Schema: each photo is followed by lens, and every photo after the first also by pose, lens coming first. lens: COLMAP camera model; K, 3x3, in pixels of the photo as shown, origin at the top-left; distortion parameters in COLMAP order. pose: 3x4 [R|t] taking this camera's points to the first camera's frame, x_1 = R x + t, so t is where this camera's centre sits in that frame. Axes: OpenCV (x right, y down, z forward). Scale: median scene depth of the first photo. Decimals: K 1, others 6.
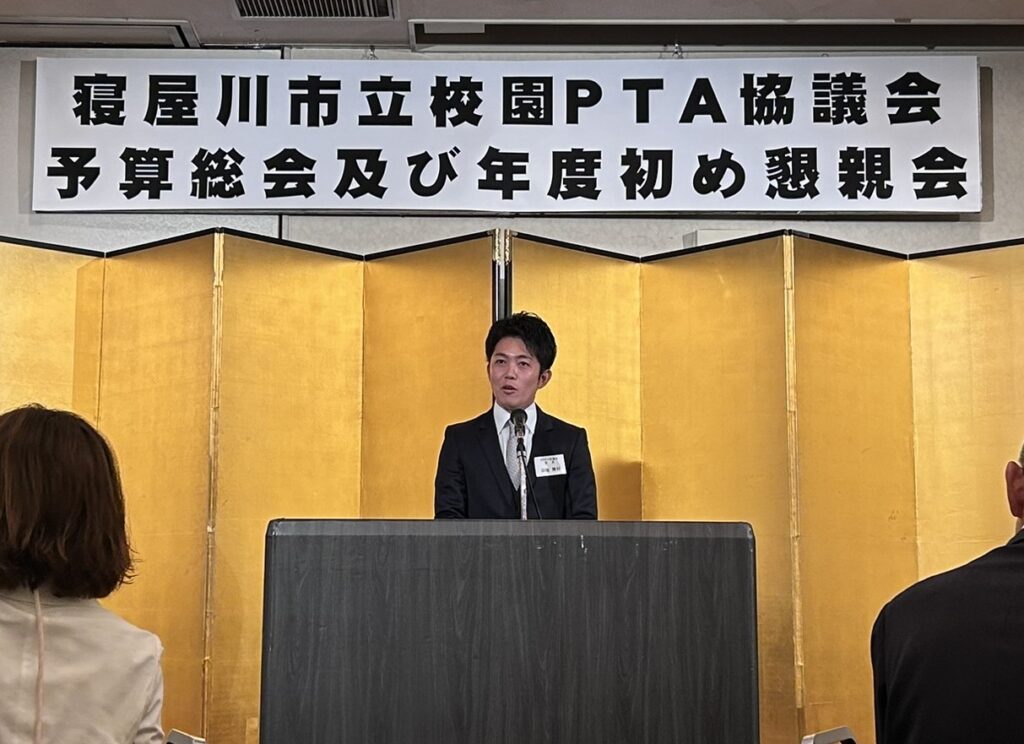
lens RADIAL K [[1825.3, 0, 466.1], [0, 1825.3, 345.6], [0, 0, 1]] dist [0.129939, 0.000000]
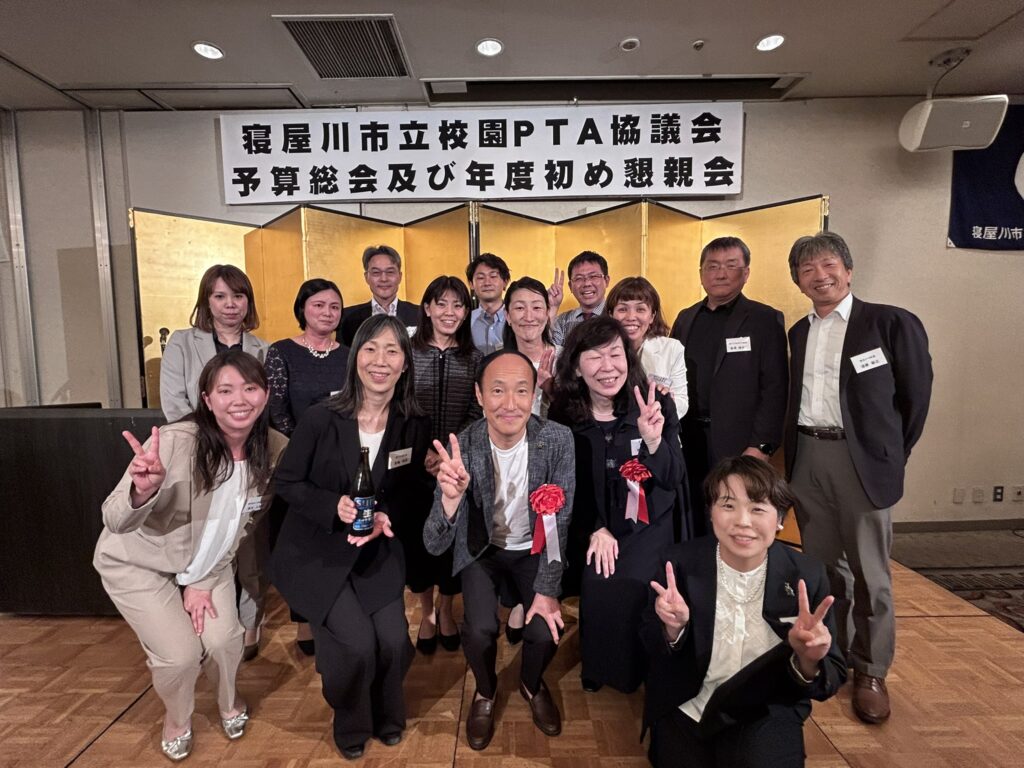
lens RADIAL K [[493.4, 0, 503.1], [0, 493.4, 382.9], [0, 0, 1]] dist [-0.011756, 0.007533]
pose [[0.999791, -0.020463, 0.000012, 0.039000], [0.019965, 0.975577, 0.218748, -0.000271], [-0.004488, -0.218701, 0.975781, 0.476908]]
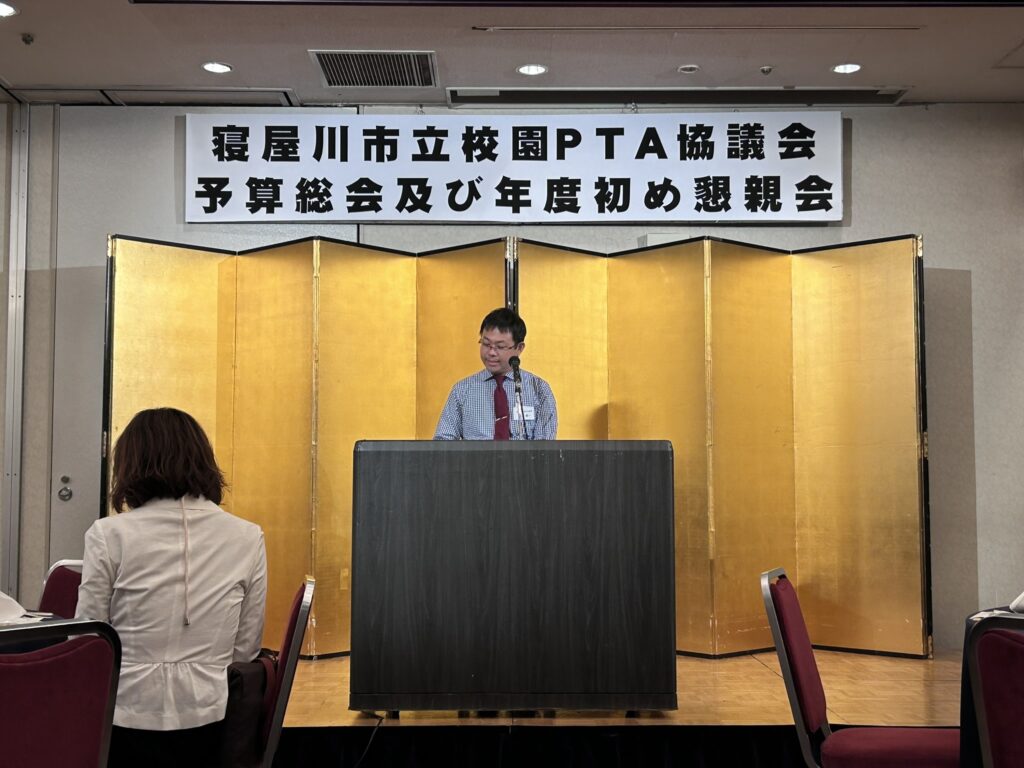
lens RADIAL K [[1365.4, 0, 512.2], [0, 1365.4, 389.5], [0, 0, 1]] dist [0.105147, 0.000000]
pose [[0.999910, -0.005565, 0.012167, 0.005769], [0.004701, 0.997541, 0.069930, -0.016583], [-0.012526, -0.069867, 0.997478, -0.085279]]
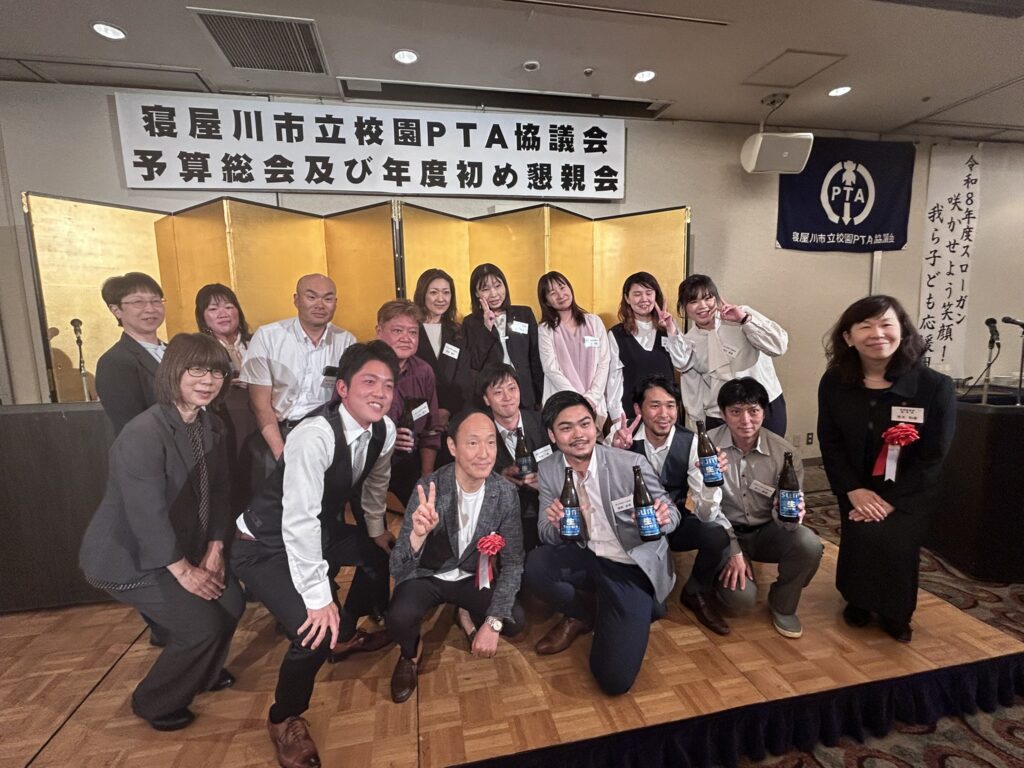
lens RADIAL K [[493.4, 0, 506.9], [0, 493.4, 383.0], [0, 0, 1]] dist [-0.011756, 0.007533]
pose [[0.977222, -0.056470, 0.204570, 0.015443], [0.000665, 0.964757, 0.263141, -0.015596], [-0.212220, -0.257011, 0.942819, 0.424427]]
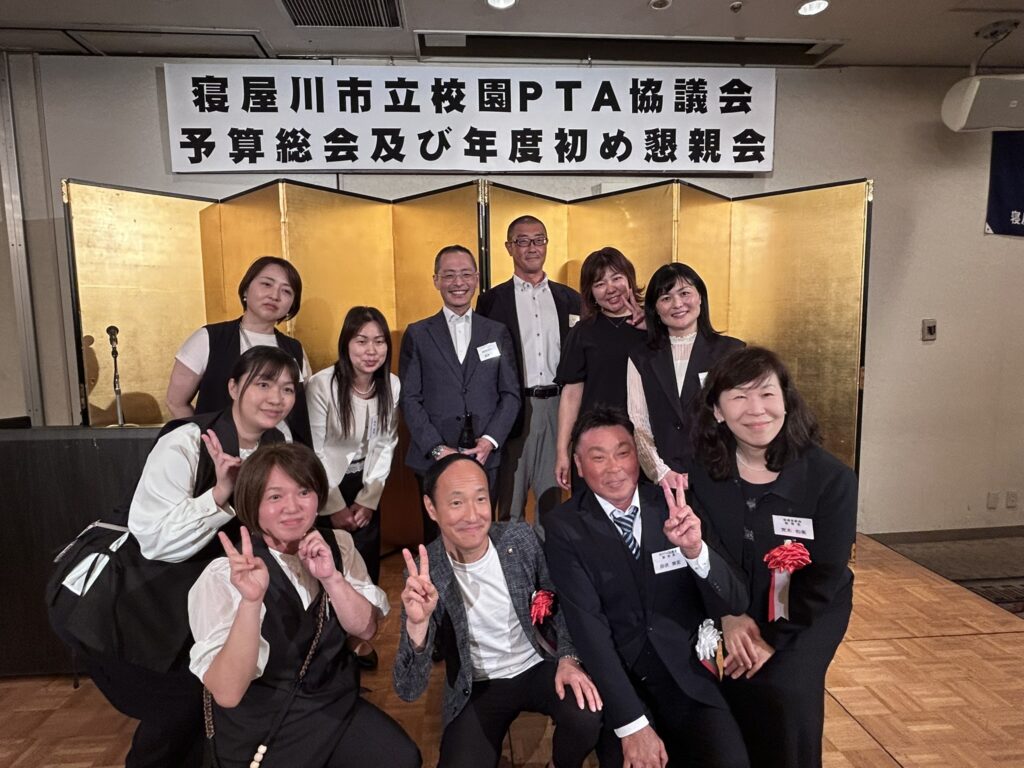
lens RADIAL K [[582.2, 0, 501.2], [0, 582.2, 383.5], [0, 0, 1]] dist [-0.016120, 0.011812]
pose [[0.996671, -0.029844, 0.075864, -0.005324], [0.010545, 0.969961, 0.243033, -0.017010], [-0.080839, -0.241424, 0.967047, 0.469522]]
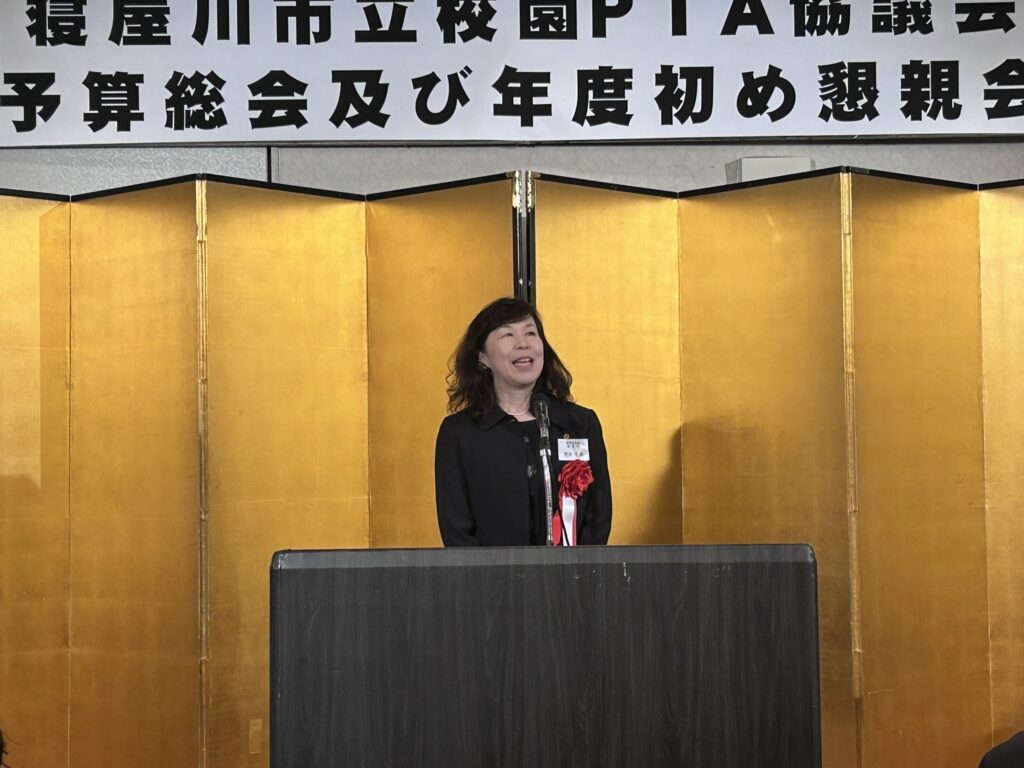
lens RADIAL K [[2027.3, 0, 517.1], [0, 2027.3, 403.4], [0, 0, 1]] dist [0.099751, 0.000000]
pose [[0.999592, -0.018070, 0.022129, -0.006121], [0.015675, 0.994452, 0.104014, -0.048894], [-0.023886, -0.103625, 0.994330, 0.013255]]
